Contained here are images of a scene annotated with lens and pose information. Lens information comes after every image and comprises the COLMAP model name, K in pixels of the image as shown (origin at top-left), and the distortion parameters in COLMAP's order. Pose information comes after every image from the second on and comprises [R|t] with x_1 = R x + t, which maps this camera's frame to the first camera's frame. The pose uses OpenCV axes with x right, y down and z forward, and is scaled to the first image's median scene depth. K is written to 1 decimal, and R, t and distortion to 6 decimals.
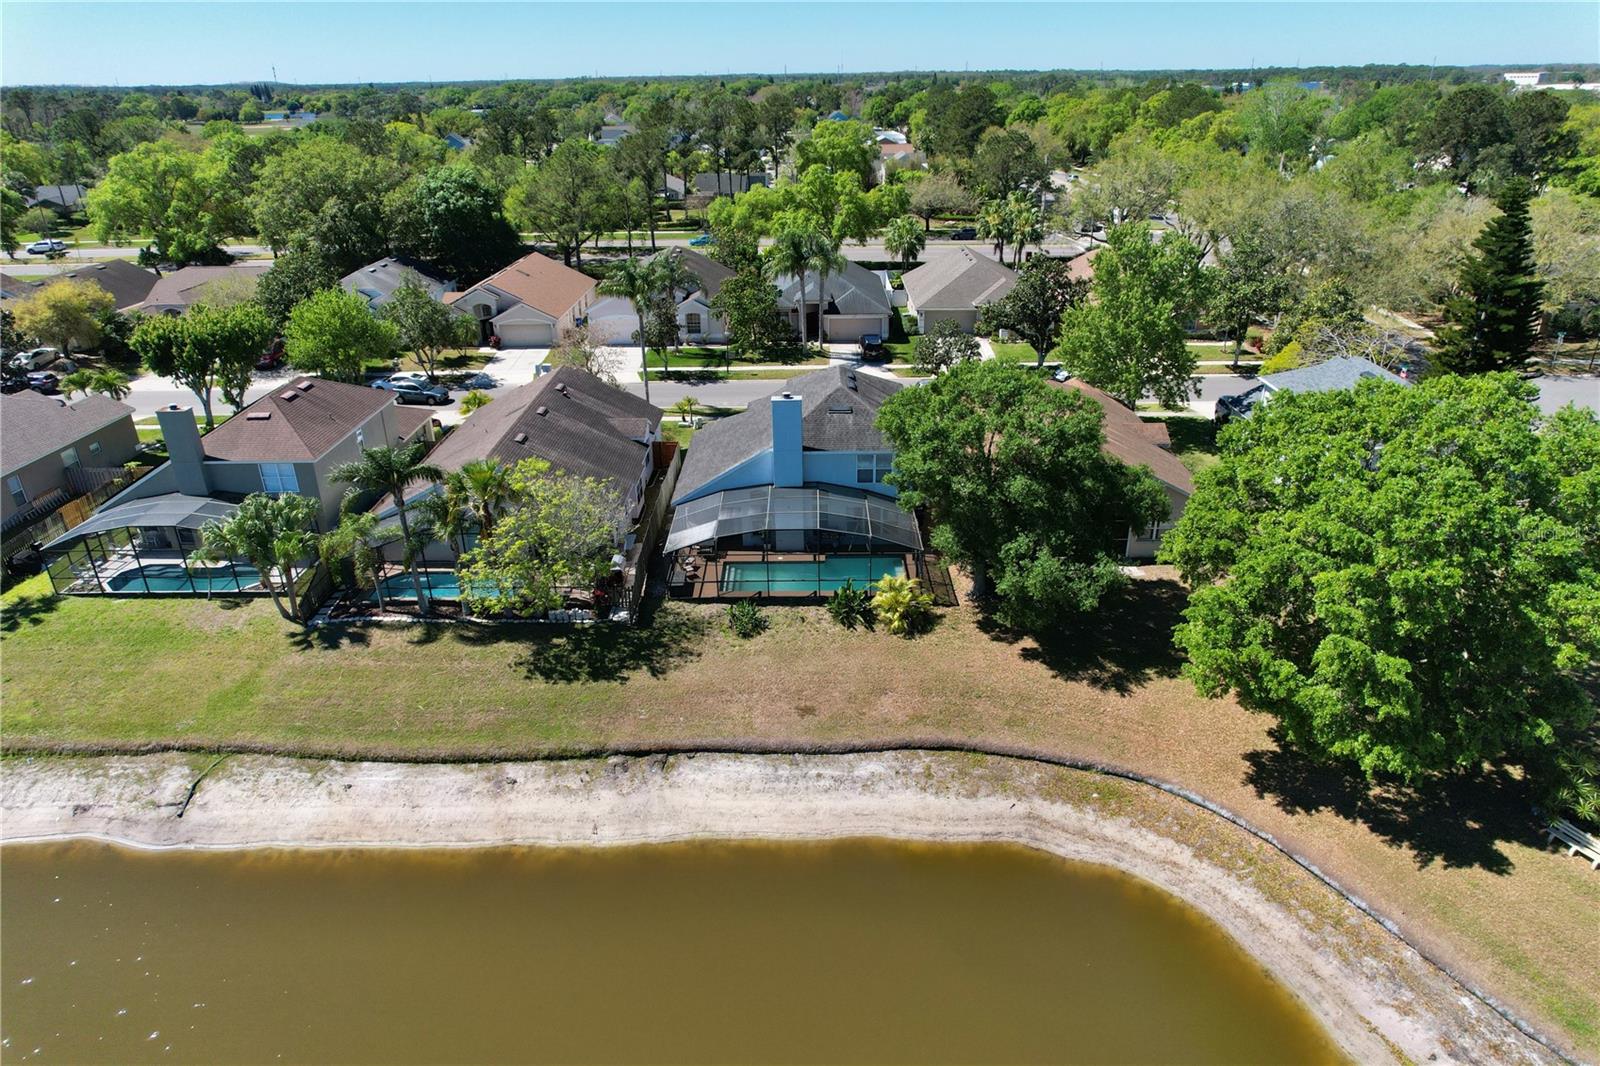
lens RADIAL K [[1023.0, 0, 799.7], [0, 1023.0, 540.6], [0, 0, 1]] dist [-0.069333, 0.063572]
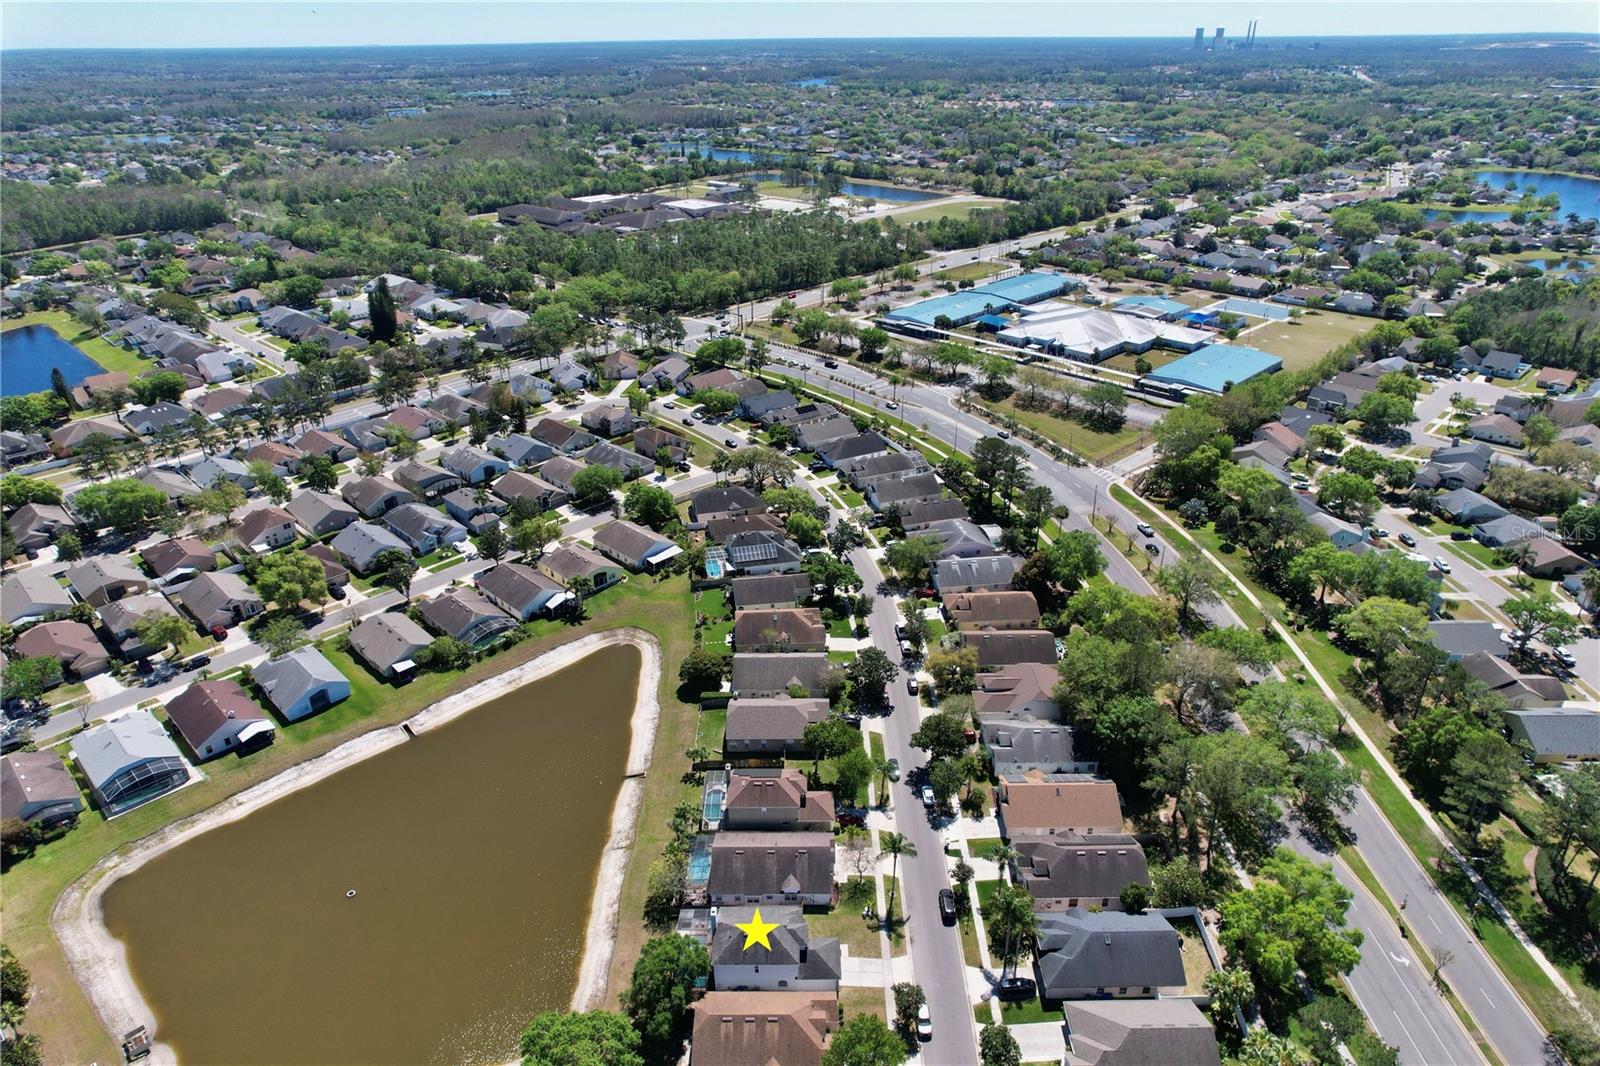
lens RADIAL K [[1023.0, 0, 799.7], [0, 1023.0, 540.6], [0, 0, 1]] dist [-0.069333, 0.063572]
pose [[0.009258, 0.462401, -0.886623, 2.457751], [-0.410484, 0.810268, 0.418293, -2.753170], [0.911821, 0.360072, 0.197309, 0.378890]]
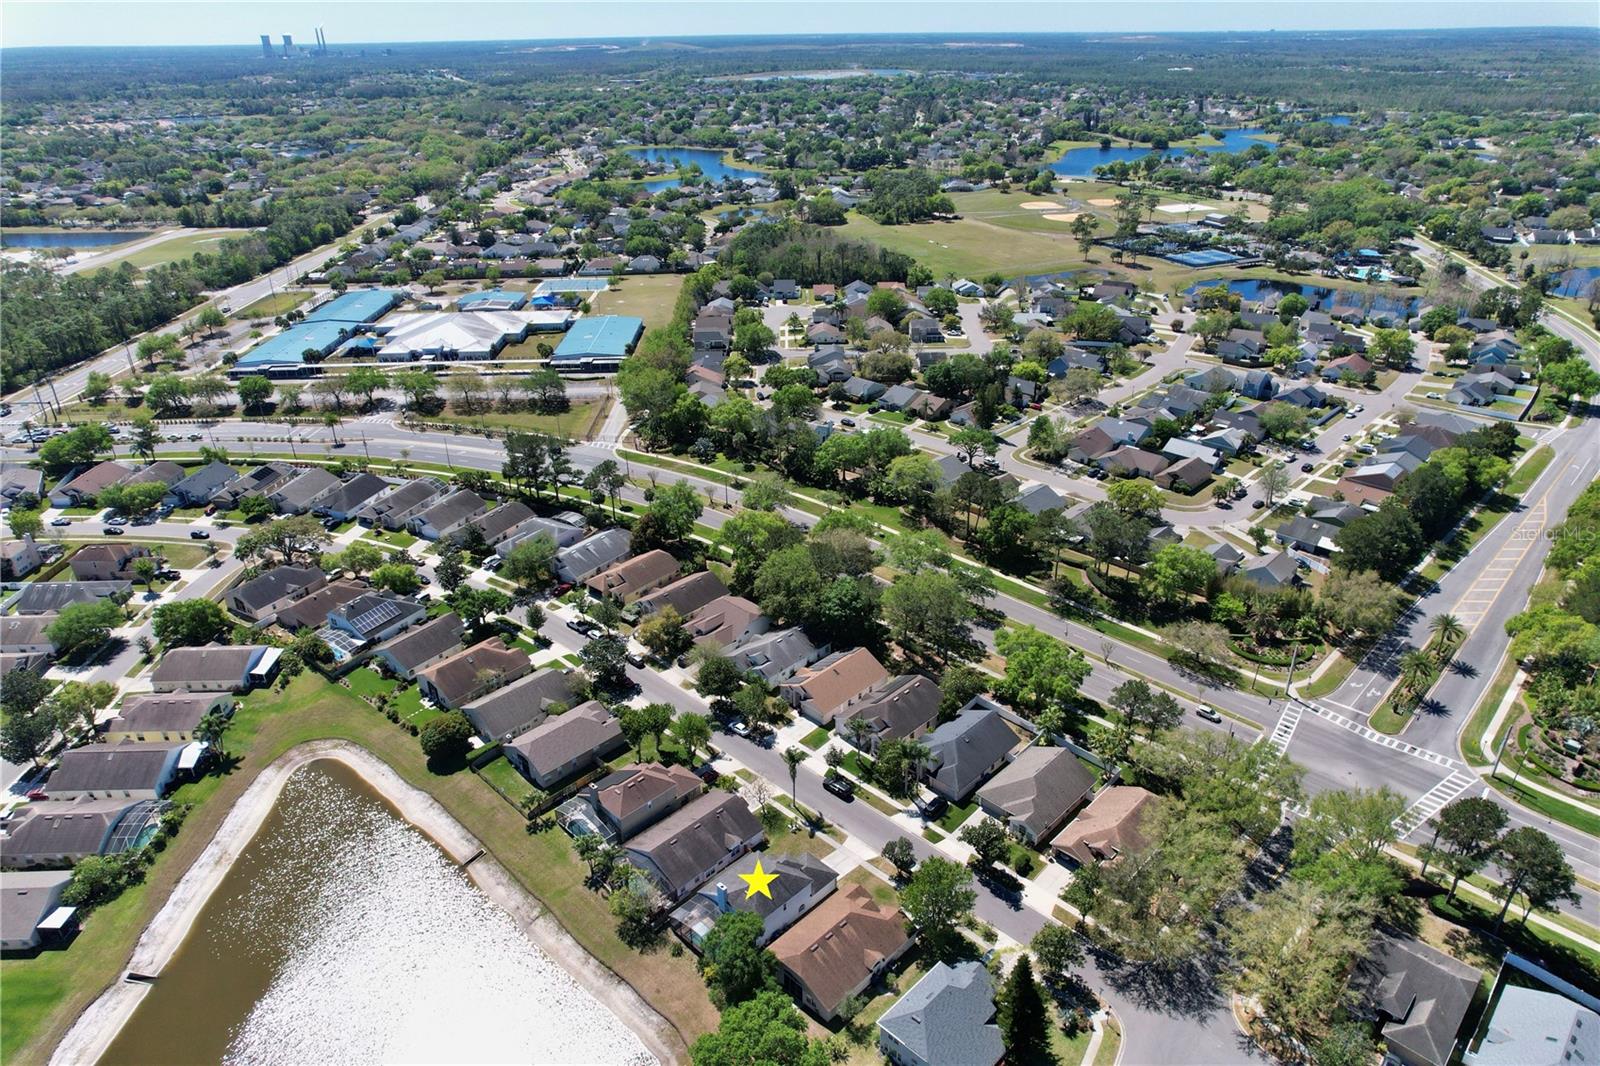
lens RADIAL K [[1023.0, 0, 799.7], [0, 1023.0, 540.6], [0, 0, 1]] dist [-0.069333, 0.063572]
pose [[0.721488, 0.318054, -0.615058, 1.979779], [-0.287520, 0.945677, 0.151748, -1.932827], [0.629910, 0.067357, 0.773742, -1.411429]]
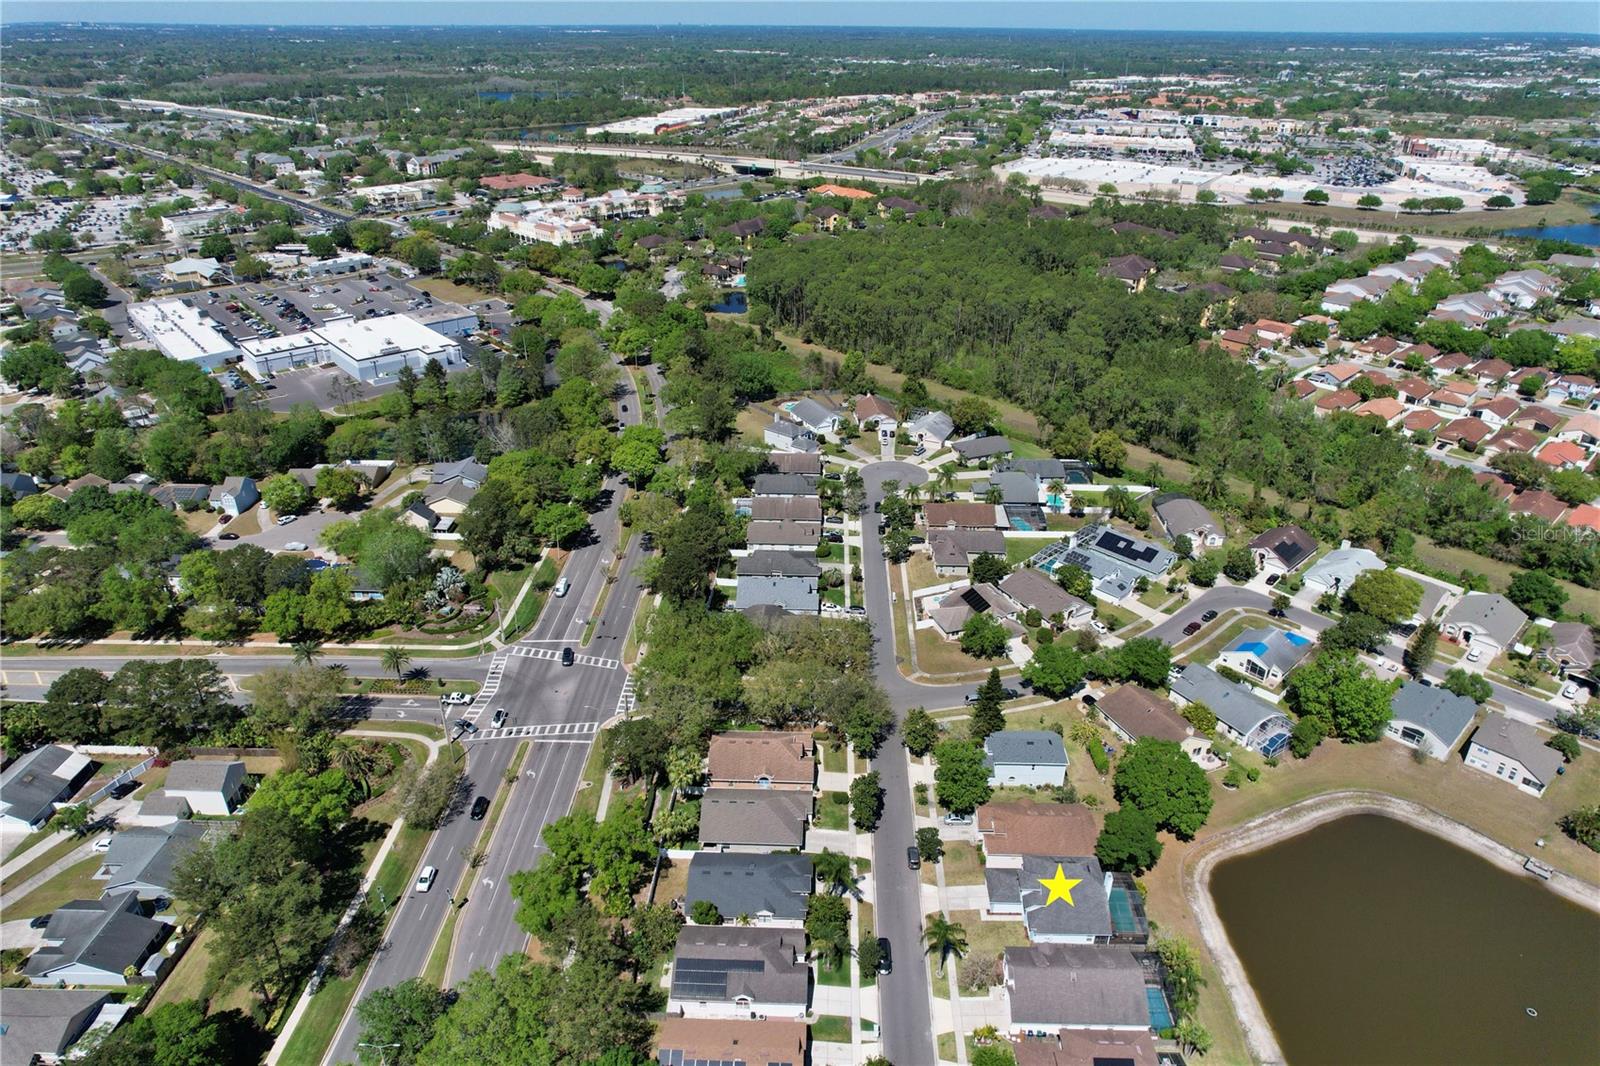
lens RADIAL K [[1023.0, 0, 799.7], [0, 1023.0, 540.6], [0, 0, 1]] dist [-0.069333, 0.063572]
pose [[0.020659, -0.448211, 0.893689, -2.829540], [0.413854, 0.817535, 0.400451, -3.160032], [-0.910109, 0.361584, 0.202384, 1.083019]]
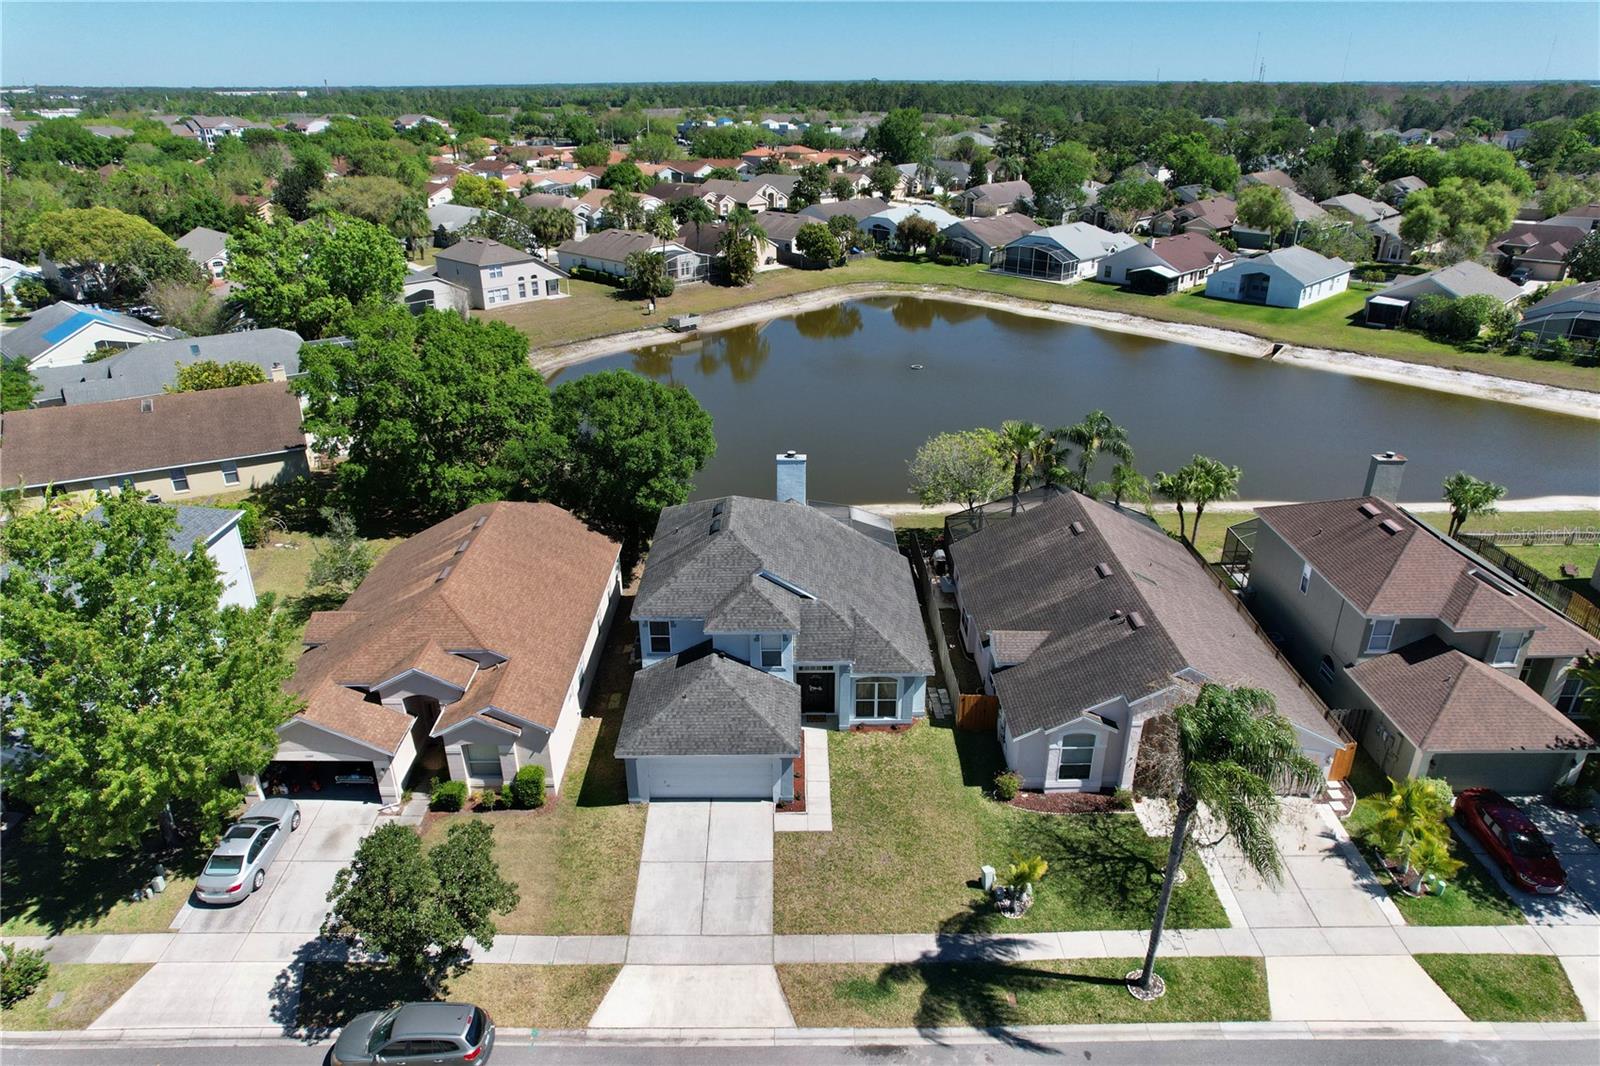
lens RADIAL K [[1023.0, 0, 799.7], [0, 1023.0, 540.6], [0, 0, 1]] dist [-0.069333, 0.063572]
pose [[-0.999701, 0.023138, -0.007872, -0.015166], [0.009121, 0.652025, 0.758143, -1.081392], [0.022675, 0.757844, -0.652041, 2.163868]]
